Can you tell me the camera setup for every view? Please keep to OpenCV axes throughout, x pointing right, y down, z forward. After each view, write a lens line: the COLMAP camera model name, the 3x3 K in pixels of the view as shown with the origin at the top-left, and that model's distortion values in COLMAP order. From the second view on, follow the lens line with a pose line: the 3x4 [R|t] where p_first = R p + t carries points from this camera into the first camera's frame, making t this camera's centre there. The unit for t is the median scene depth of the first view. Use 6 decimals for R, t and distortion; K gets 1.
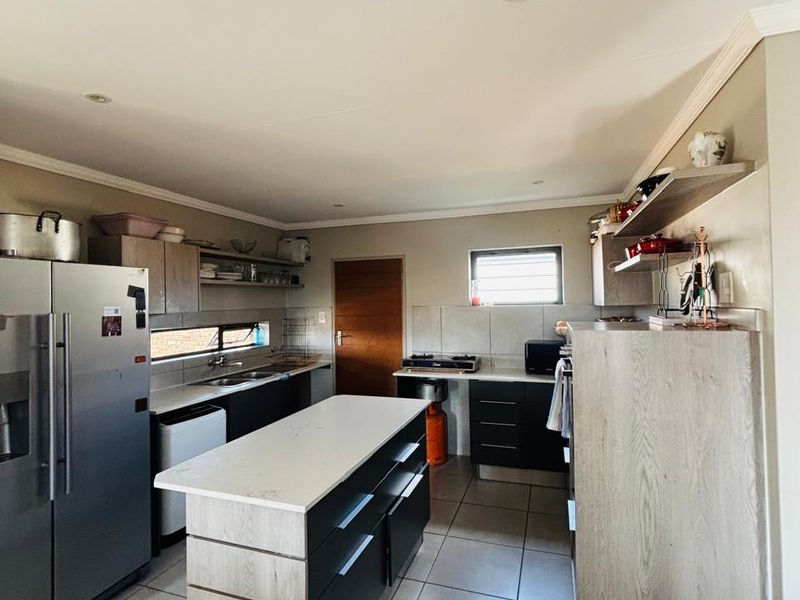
lens RADIAL K [[422.5, 0, 399.2], [0, 422.5, 293.3], [0, 0, 1]] dist [0.001191, -0.001144]
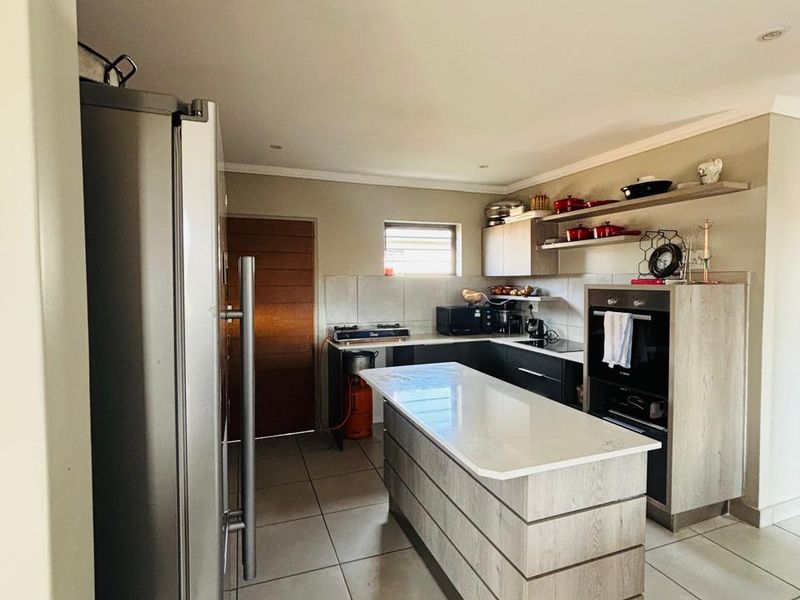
lens RADIAL K [[419.7, 0, 400.0], [0, 419.7, 300.0], [0, 0, 1]] dist [0.001910, -0.000012]
pose [[0.759103, -0.015884, 0.650776, -0.486761], [-0.023587, 0.998375, 0.051881, 0.036535], [-0.650543, -0.054733, 0.757495, 0.222651]]
